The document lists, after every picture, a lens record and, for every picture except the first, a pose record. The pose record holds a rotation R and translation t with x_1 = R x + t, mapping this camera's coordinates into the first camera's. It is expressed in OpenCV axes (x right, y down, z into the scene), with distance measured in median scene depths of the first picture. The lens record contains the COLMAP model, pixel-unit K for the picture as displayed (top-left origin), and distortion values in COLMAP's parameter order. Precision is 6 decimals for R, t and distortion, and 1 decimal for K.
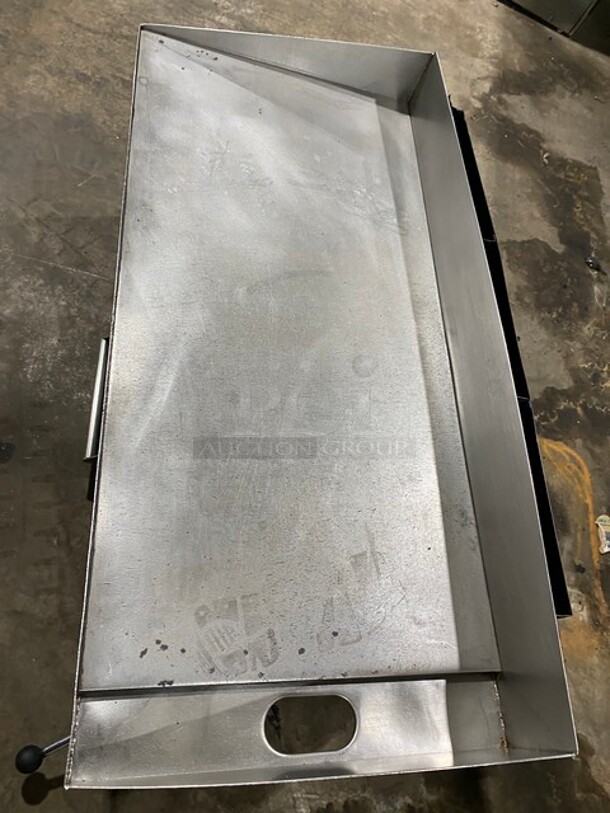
lens RADIAL K [[626.6, 0, 311.2], [0, 626.6, 410.4], [0, 0, 1]] dist [0.010050, 0.000376]
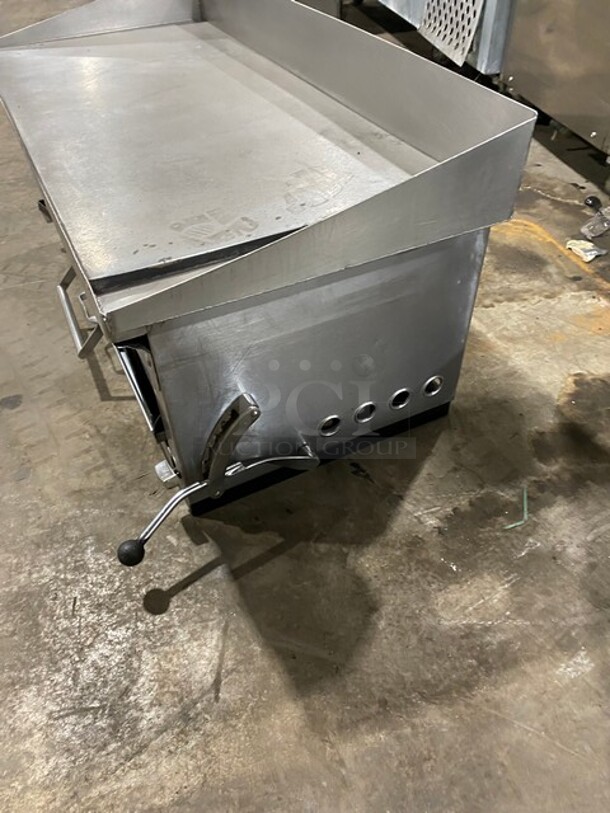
lens RADIAL K [[626.6, 0, 298.4], [0, 626.6, 411.7], [0, 0, 1]] dist [0.010050, 0.000376]
pose [[0.861111, -0.507570, 0.029318, -0.121054], [0.494301, 0.822316, -0.281892, 0.641049], [0.118971, 0.257233, 0.958998, 0.048124]]
